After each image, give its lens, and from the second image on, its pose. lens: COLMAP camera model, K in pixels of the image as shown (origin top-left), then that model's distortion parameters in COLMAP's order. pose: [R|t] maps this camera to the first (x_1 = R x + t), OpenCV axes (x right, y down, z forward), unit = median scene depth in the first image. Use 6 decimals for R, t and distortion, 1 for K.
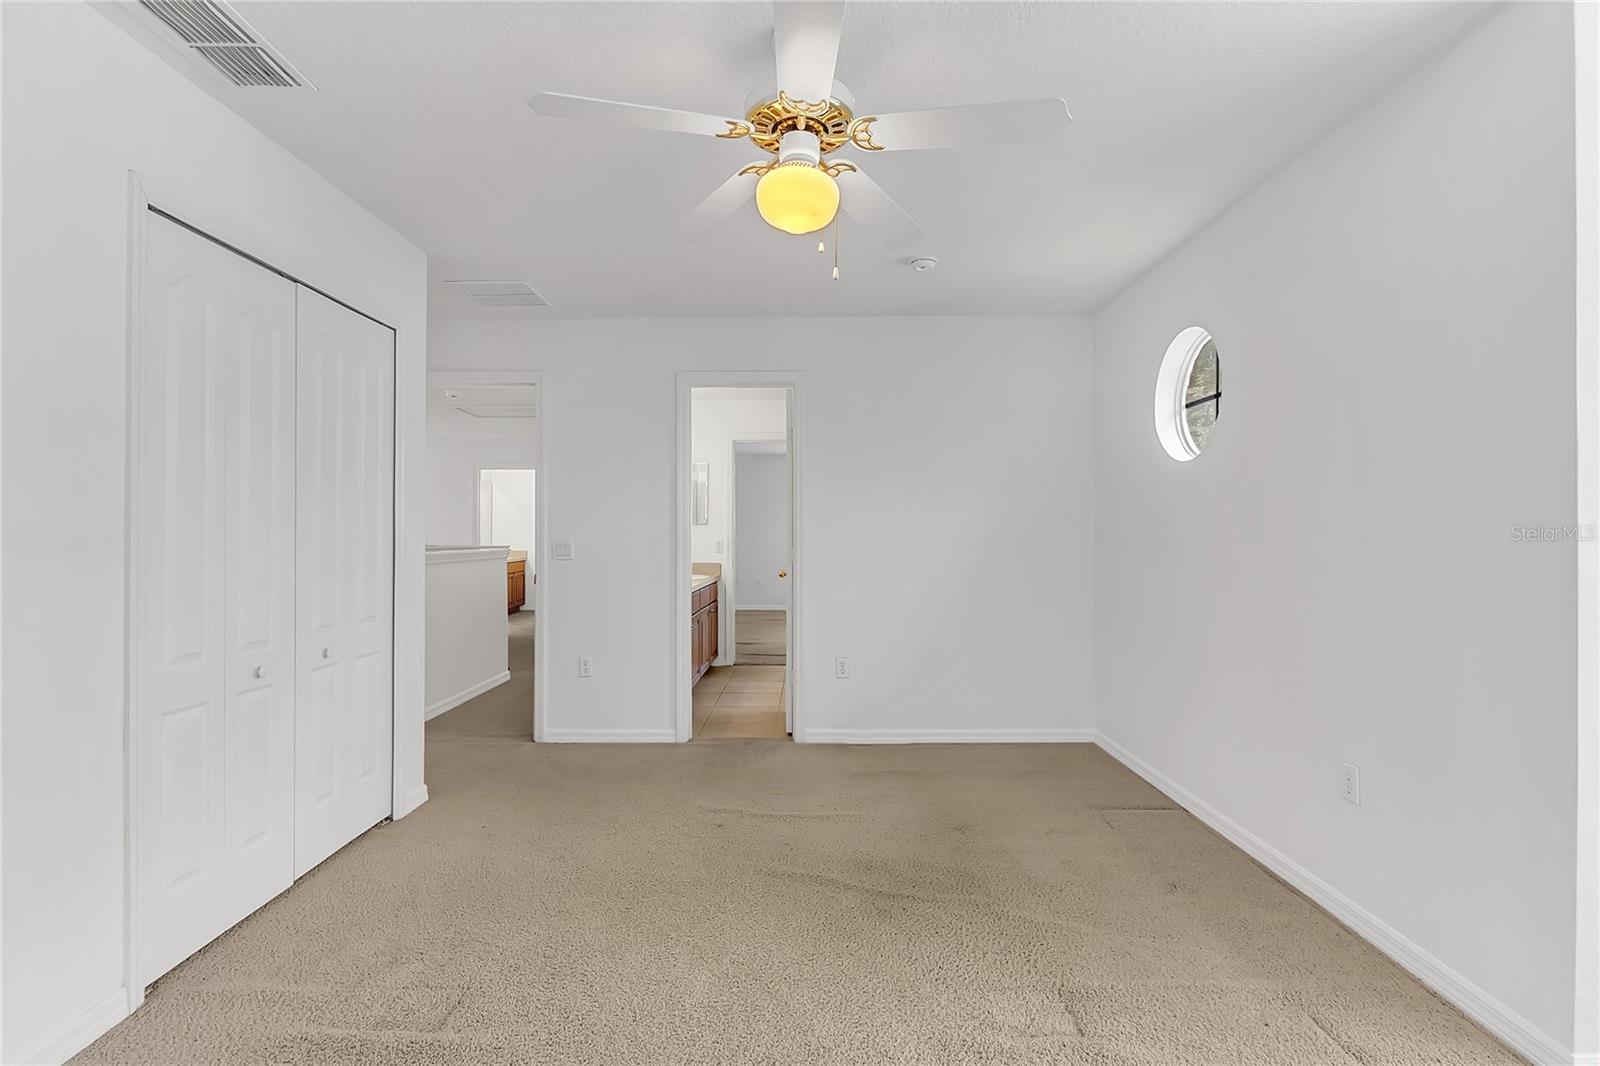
lens RADIAL K [[738.4, 0, 798.8], [0, 738.4, 531.9], [0, 0, 1]] dist [-0.004155, -0.000706]
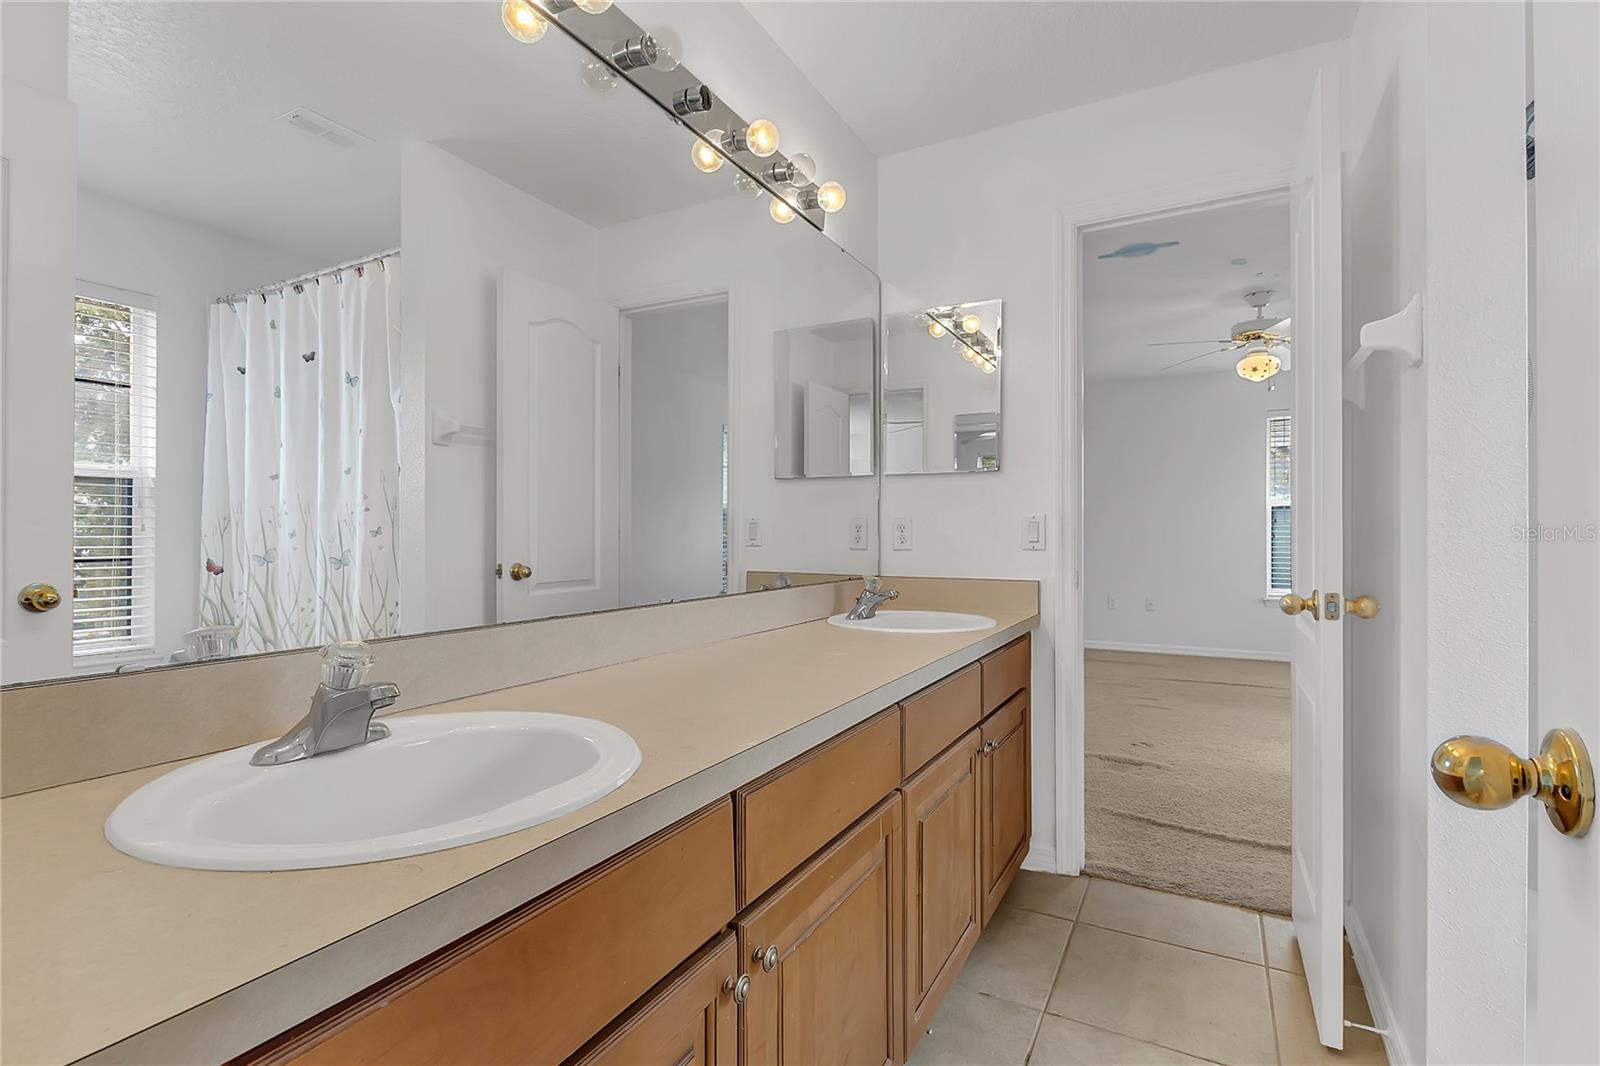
lens RADIAL K [[738.4, 0, 799.4], [0, 738.4, 536.1], [0, 0, 1]] dist [-0.004155, -0.000706]
pose [[0.881789, 0.000317, -0.471644, -0.068081], [-0.001310, 0.999998, -0.001777, 0.035307], [0.471642, 0.002185, 0.881787, 1.040047]]
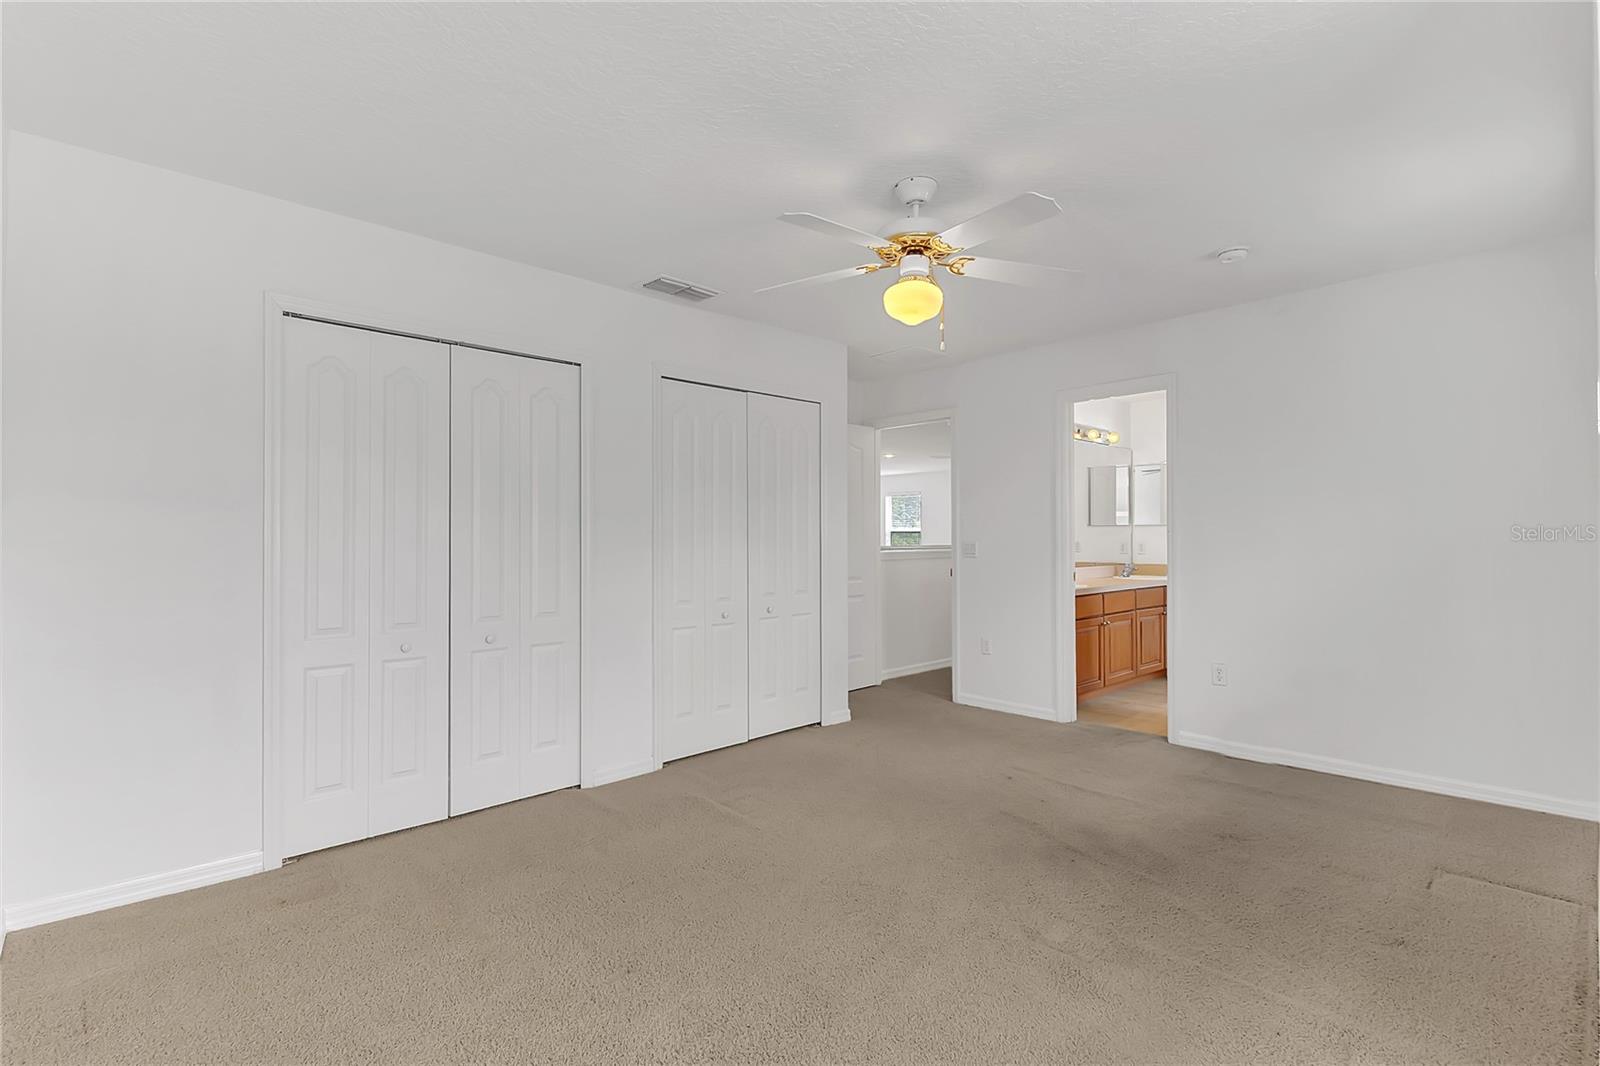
lens RADIAL K [[738.4, 0, 798.8], [0, 738.4, 532.6], [0, 0, 1]] dist [-0.004155, -0.000706]
pose [[0.690188, -0.006589, -0.723600, 0.378785], [0.006326, 0.999975, -0.003071, -0.001813], [0.723602, -0.002458, 0.690213, -0.059822]]
